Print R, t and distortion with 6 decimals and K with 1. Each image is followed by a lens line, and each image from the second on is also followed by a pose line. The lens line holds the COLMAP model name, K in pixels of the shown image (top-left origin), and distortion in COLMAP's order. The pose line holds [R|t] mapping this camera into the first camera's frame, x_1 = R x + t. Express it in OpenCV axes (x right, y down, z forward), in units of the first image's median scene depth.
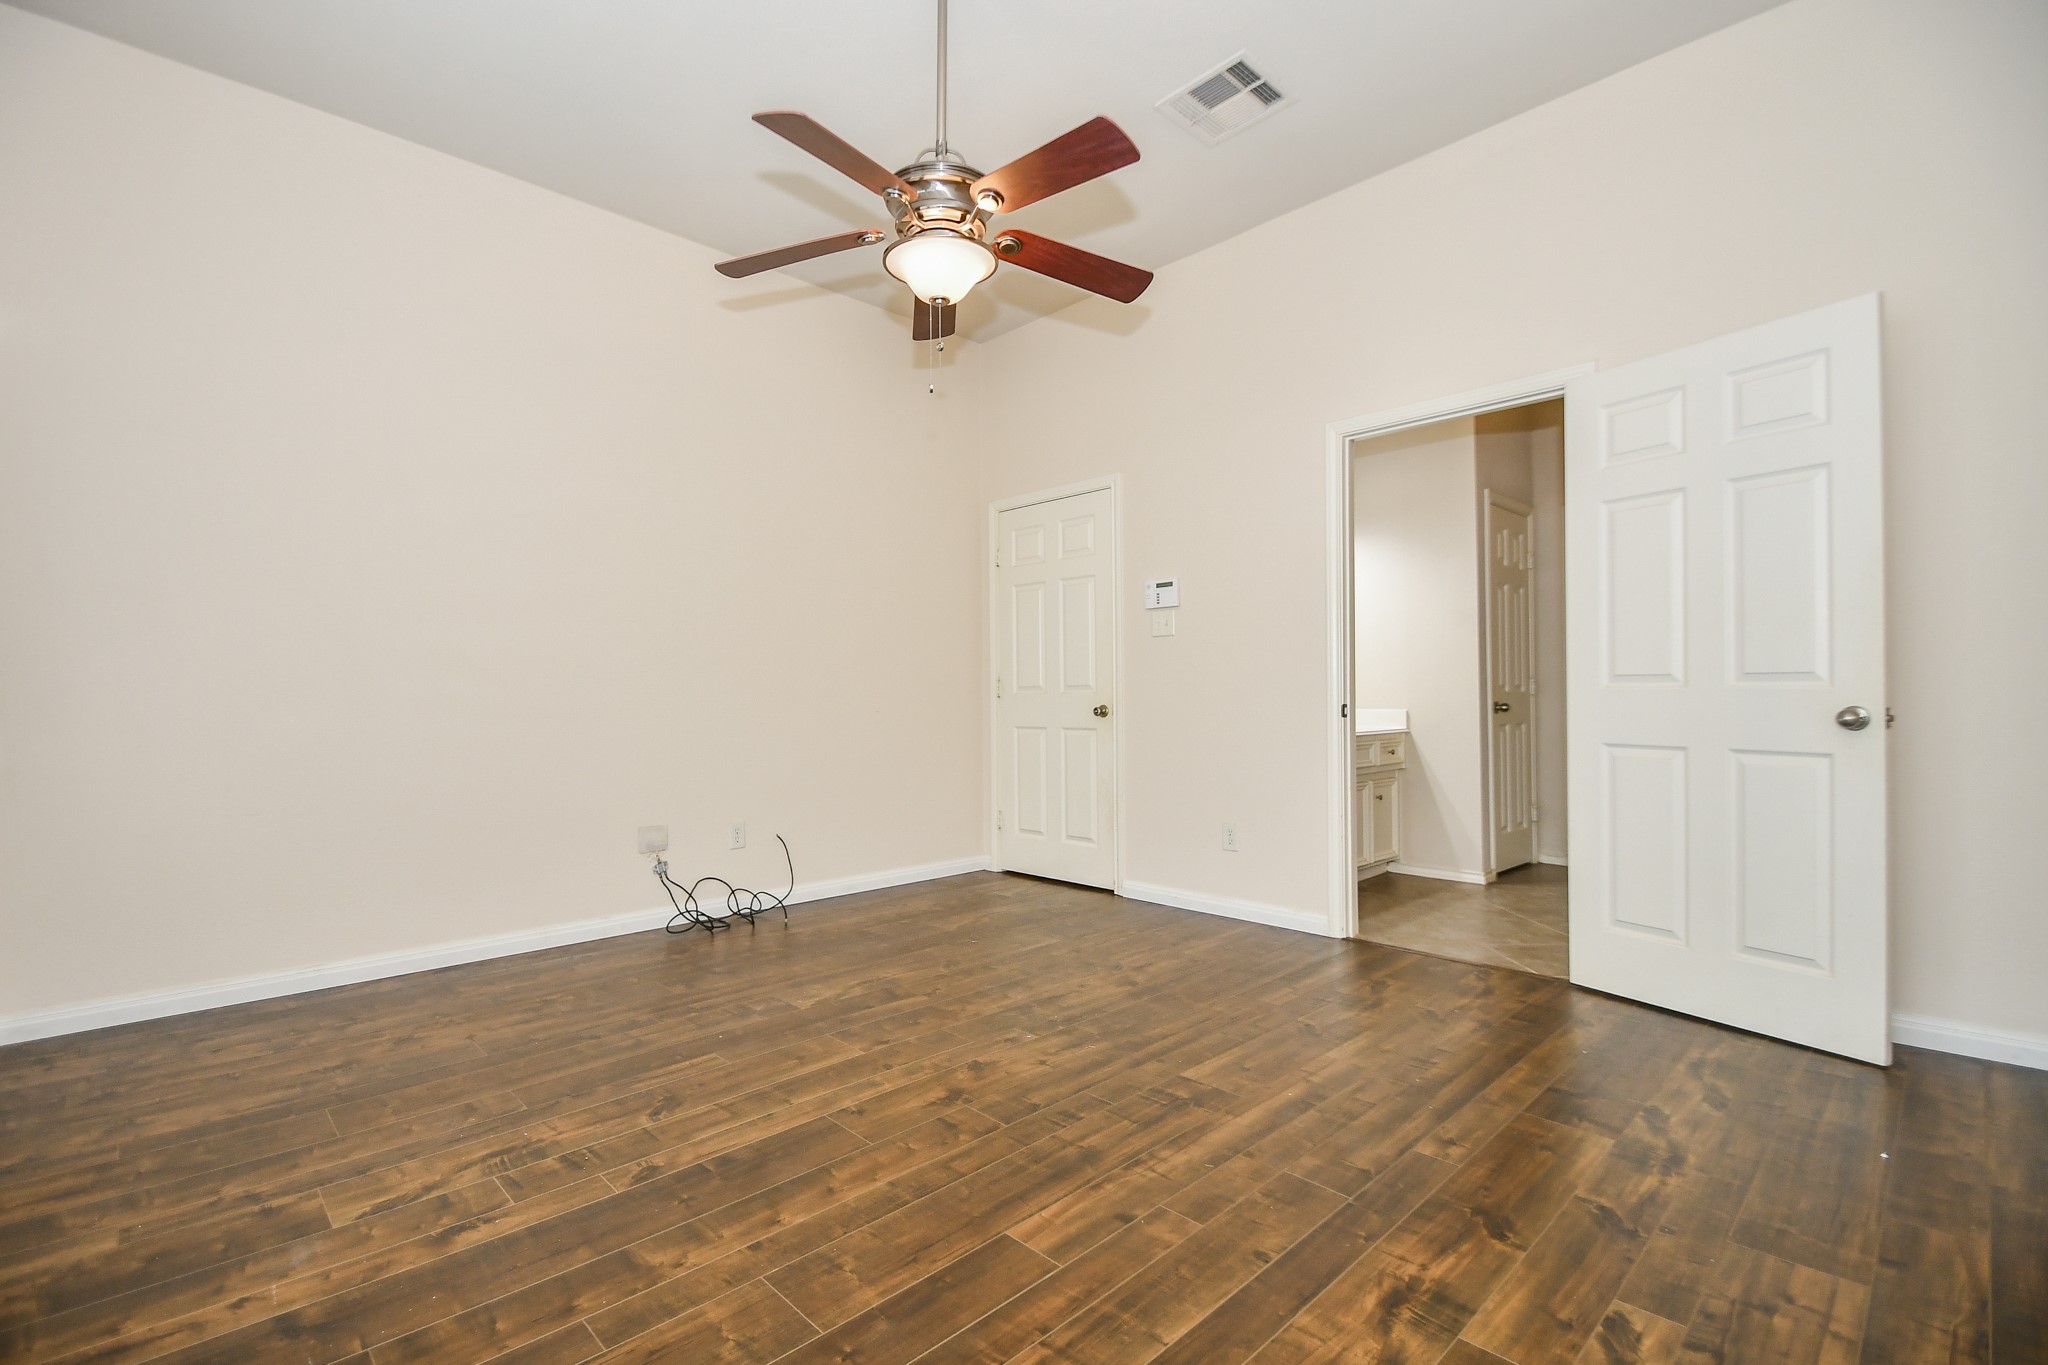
lens RADIAL K [[901.3, 0, 995.3], [0, 901.3, 698.3], [0, 0, 1]] dist [0.016431, -0.016032]
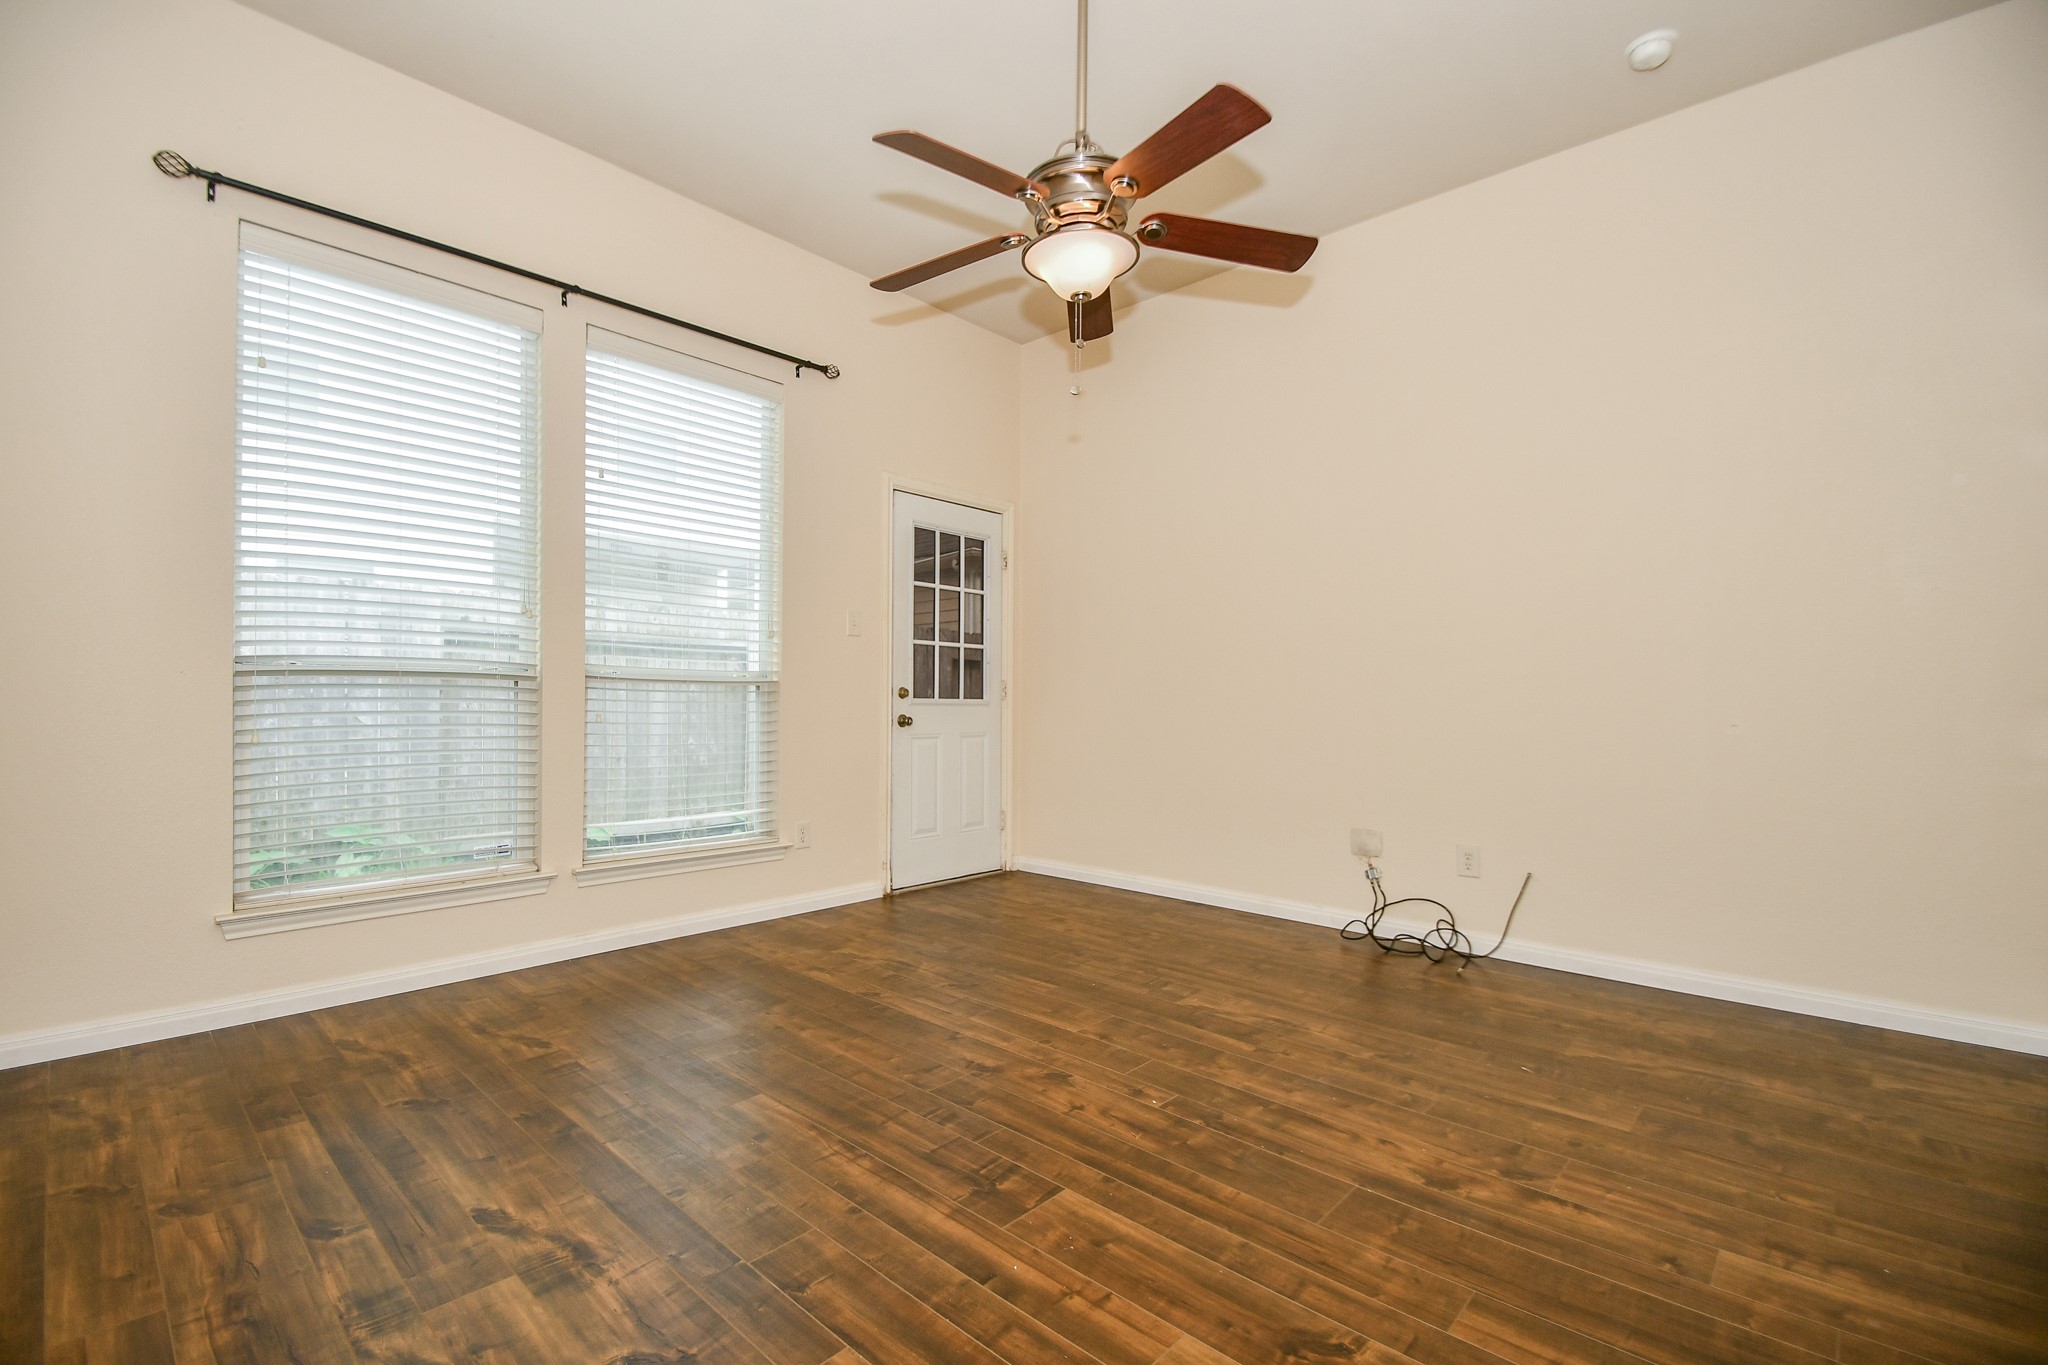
lens RADIAL K [[901.3, 0, 995.3], [0, 901.3, 698.3], [0, 0, 1]] dist [0.016431, -0.016032]
pose [[0.063182, 0.006922, -0.997978, 0.950577], [-0.008400, 0.999944, 0.006404, -0.008480], [0.997967, 0.007978, 0.063237, 0.868618]]
